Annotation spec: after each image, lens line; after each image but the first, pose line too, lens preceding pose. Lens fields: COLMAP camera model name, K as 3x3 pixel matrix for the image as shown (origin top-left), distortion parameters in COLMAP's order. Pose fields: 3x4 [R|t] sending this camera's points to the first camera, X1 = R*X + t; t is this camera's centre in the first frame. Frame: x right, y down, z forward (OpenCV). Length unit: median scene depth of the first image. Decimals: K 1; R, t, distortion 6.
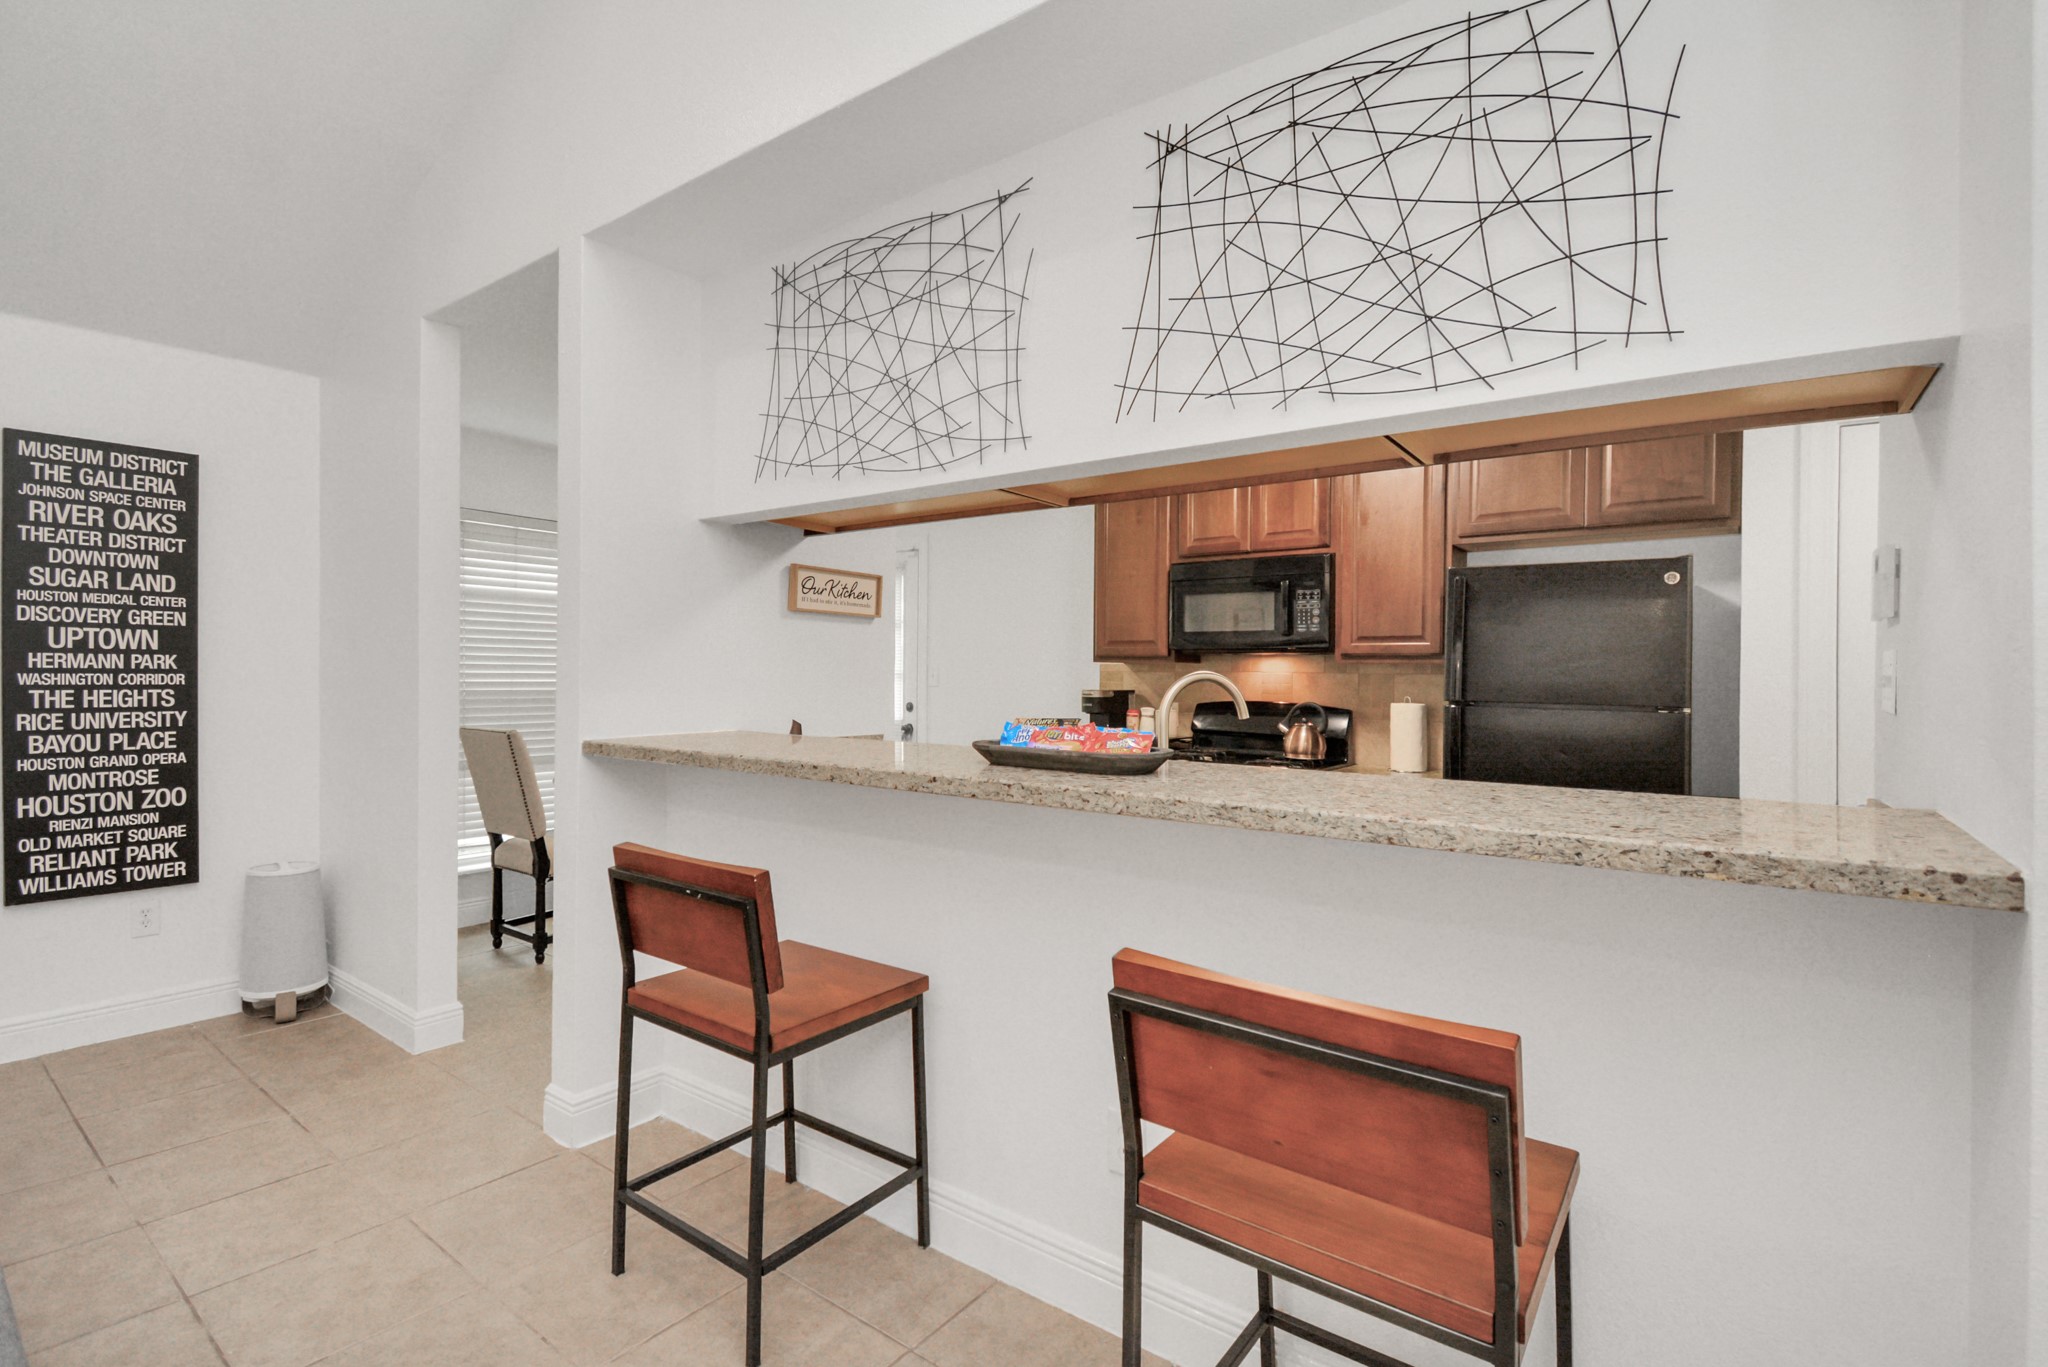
lens RADIAL K [[945.4, 0, 1038.8], [0, 945.4, 695.9], [0, 0, 1]] dist [0.006289, -0.017155]
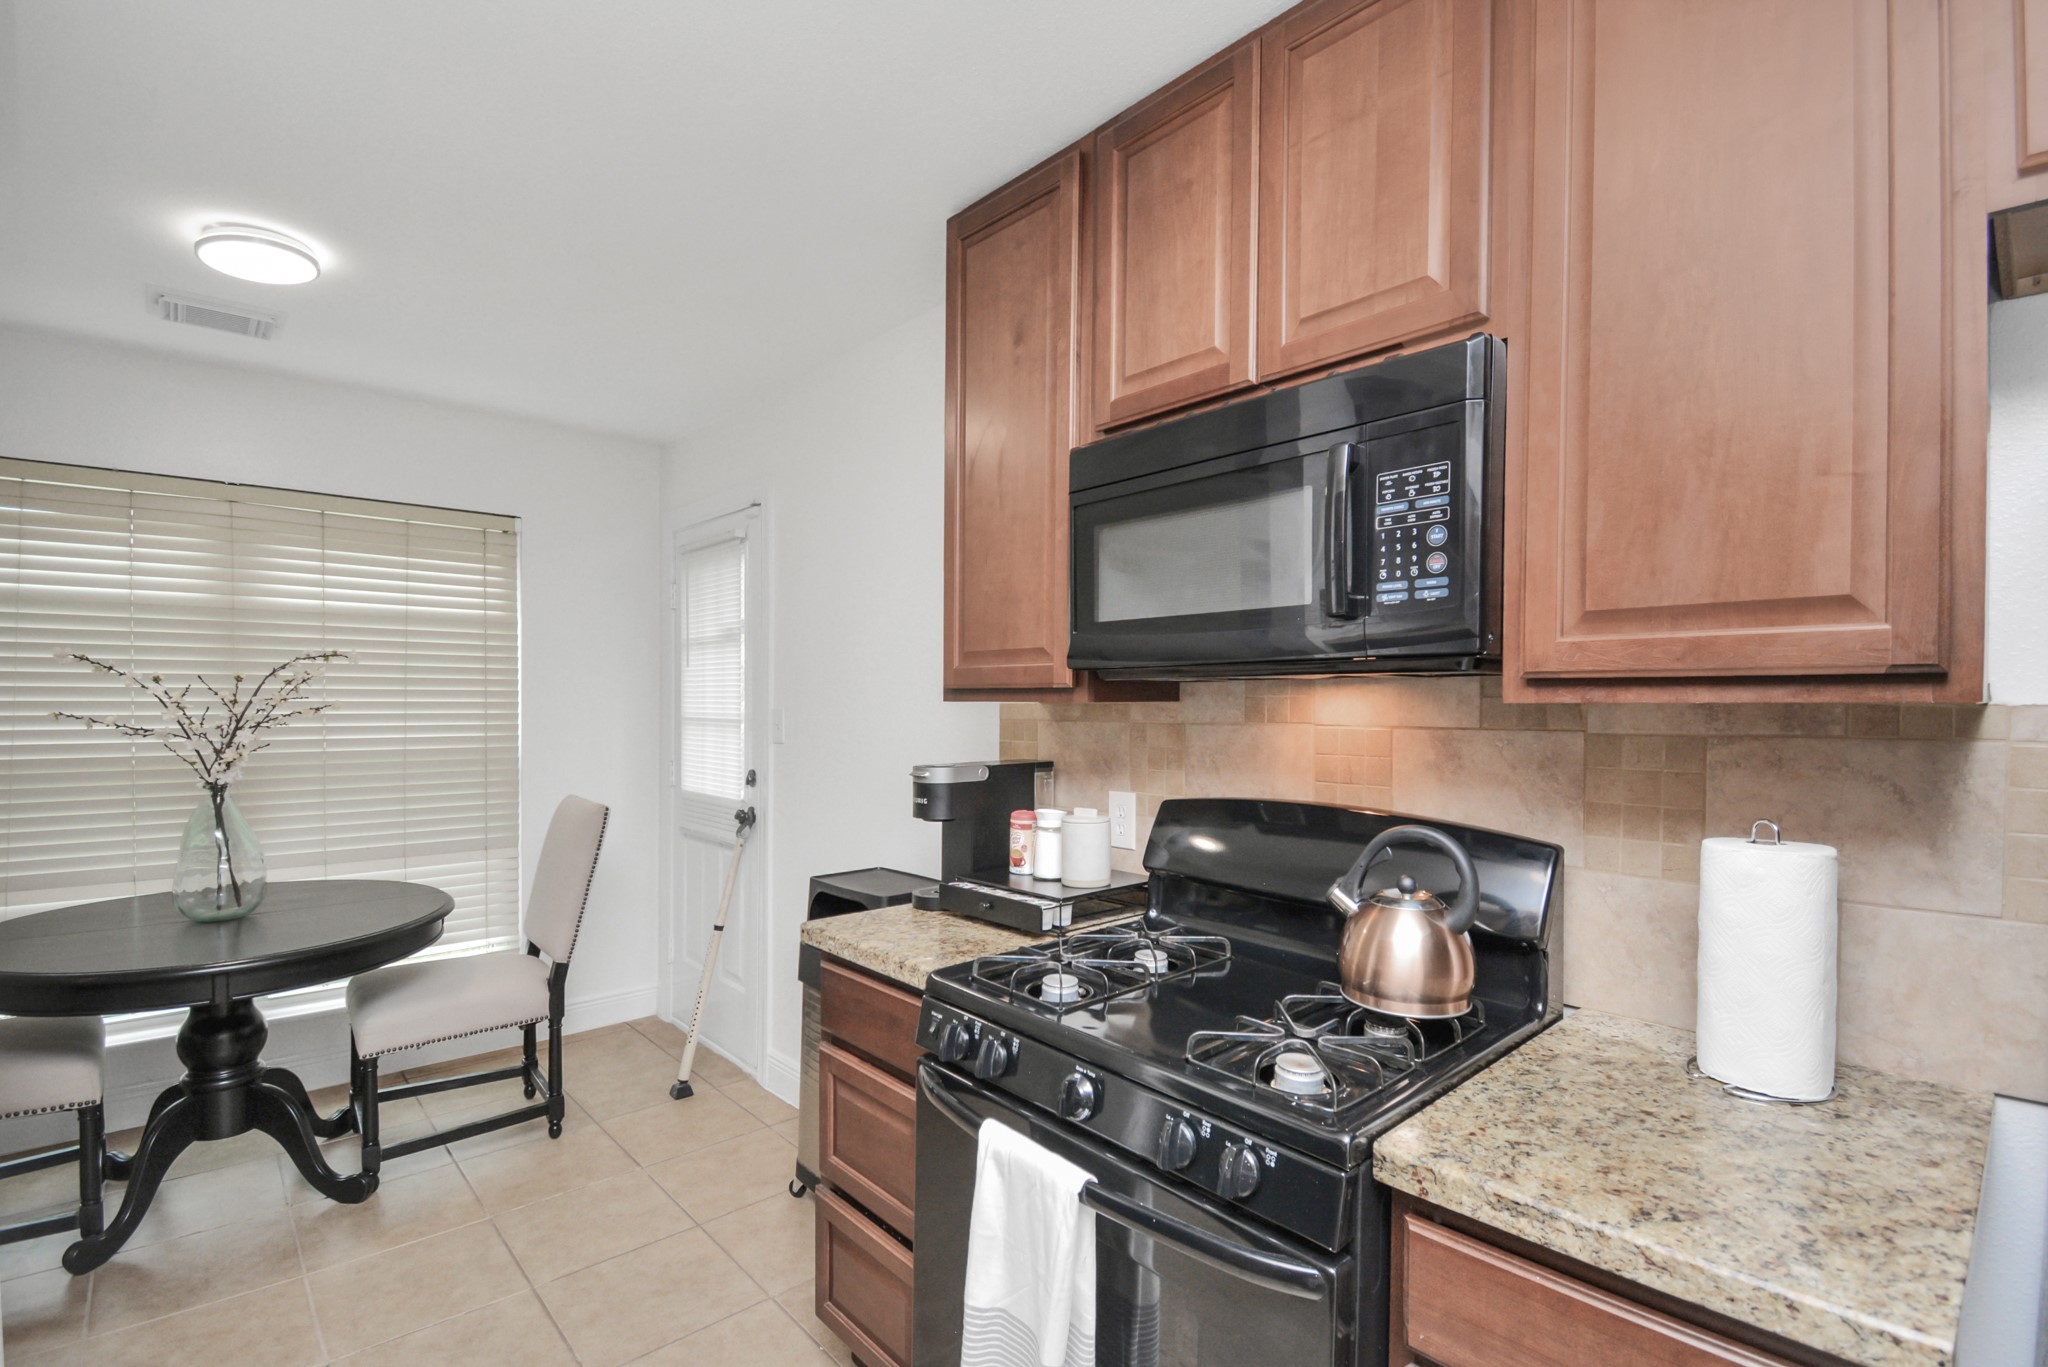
lens RADIAL K [[945.4, 0, 1086.9], [0, 945.4, 716.7], [0, 0, 1]] dist [0.006289, -0.017155]
pose [[0.985877, -0.007158, -0.167321, 0.306618], [0.005813, 0.999947, -0.008530, -0.037957], [0.167373, 0.007437, 0.985866, 0.893528]]
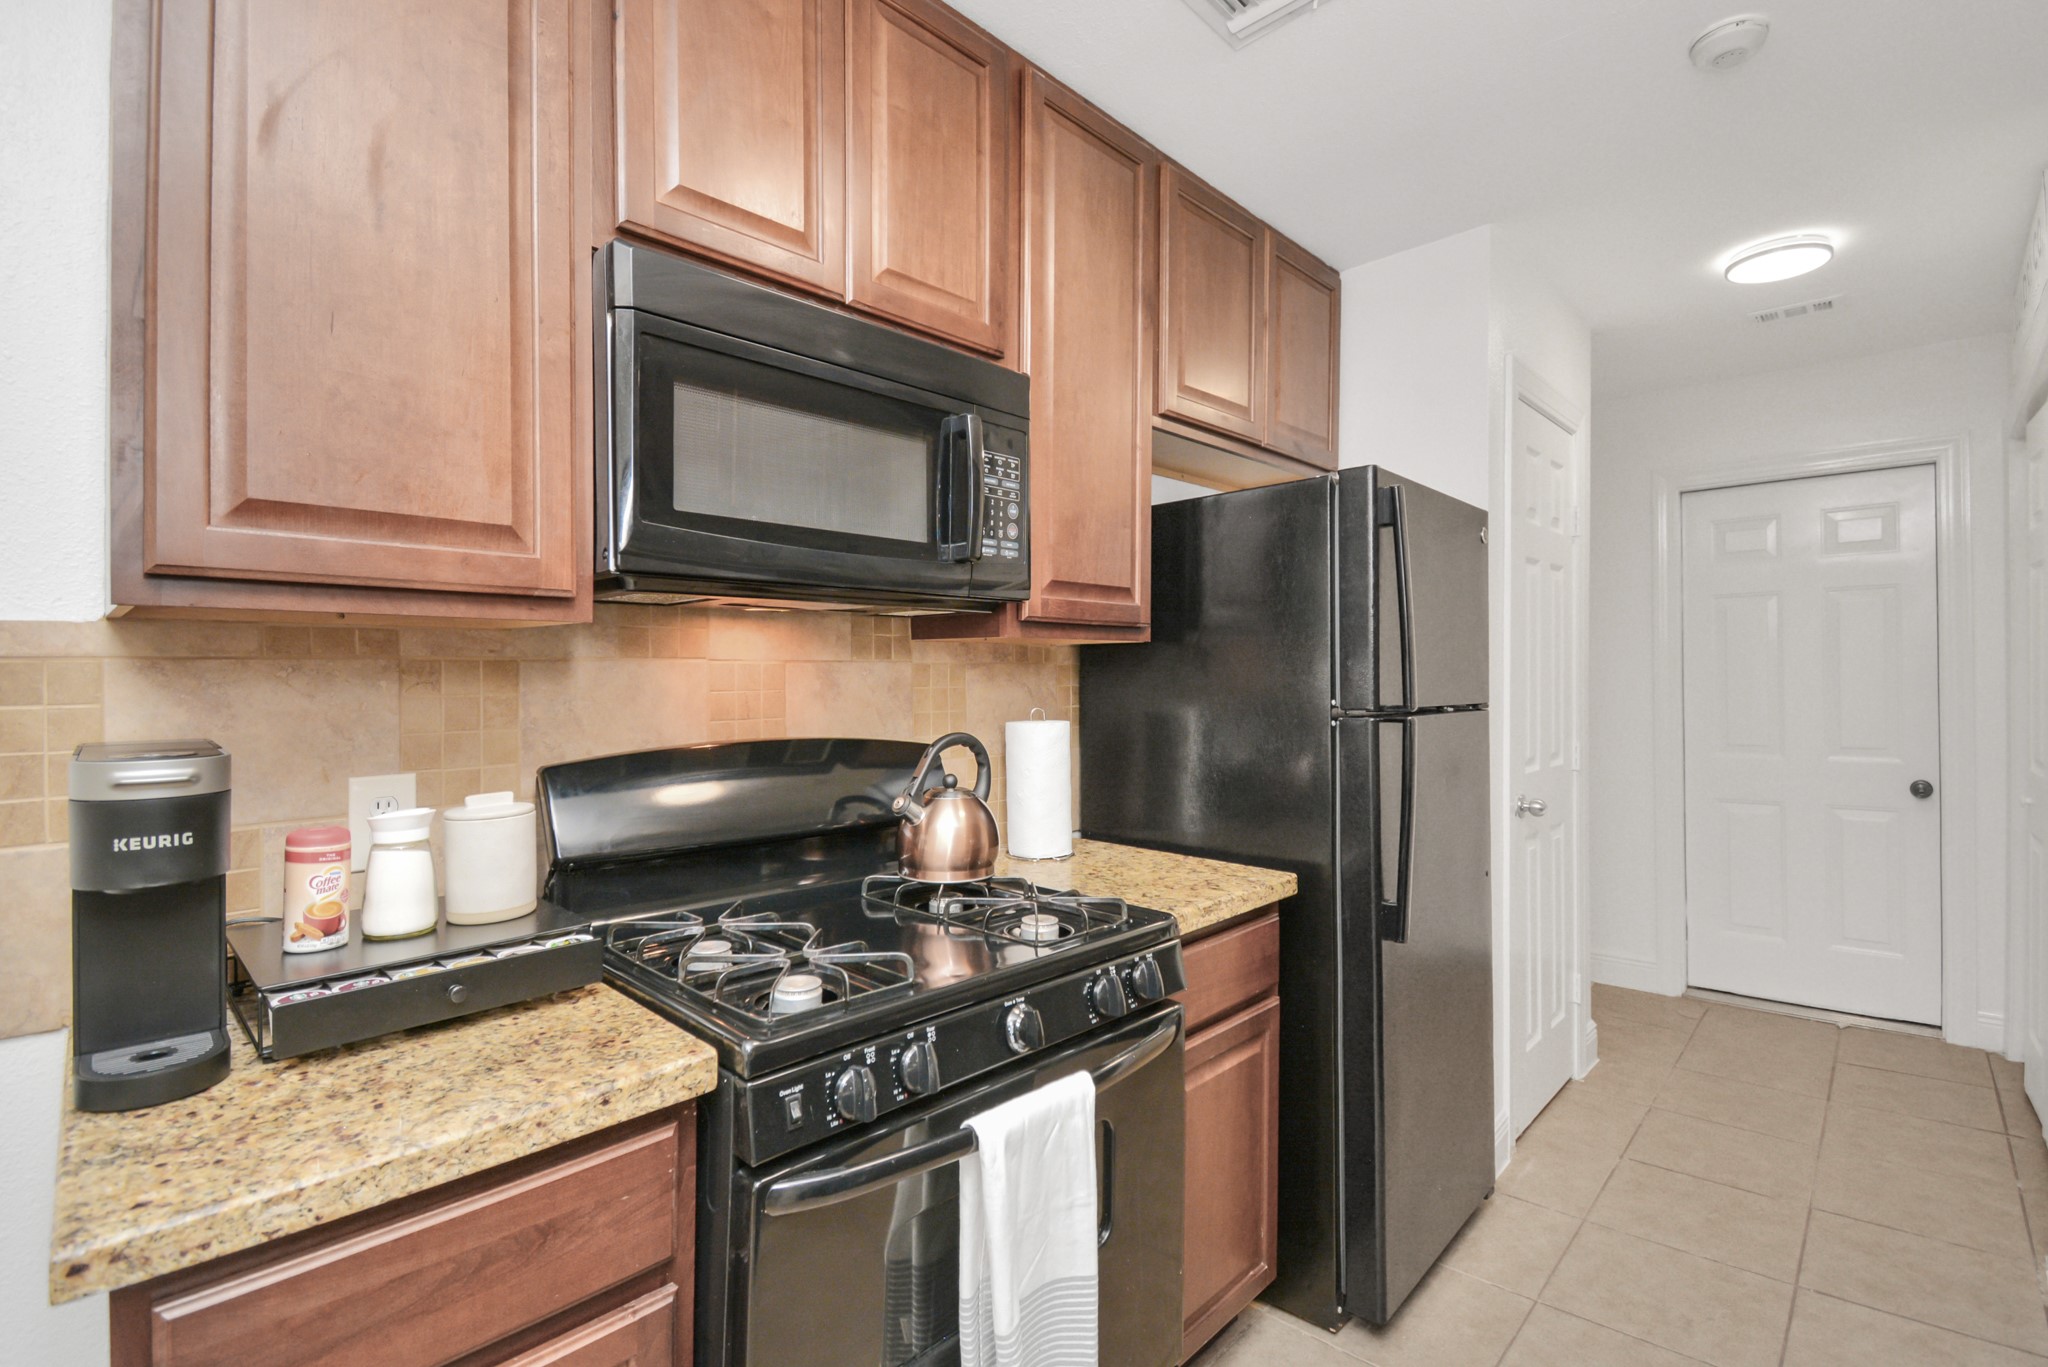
lens RADIAL K [[945.4, 0, 1029.9], [0, 945.4, 699.4], [0, 0, 1]] dist [0.006289, -0.017155]
pose [[0.117251, -0.042529, 0.992191, -0.159252], [0.027321, 0.998843, 0.039586, -0.030653], [-0.992726, 0.022466, 0.118277, 1.245832]]
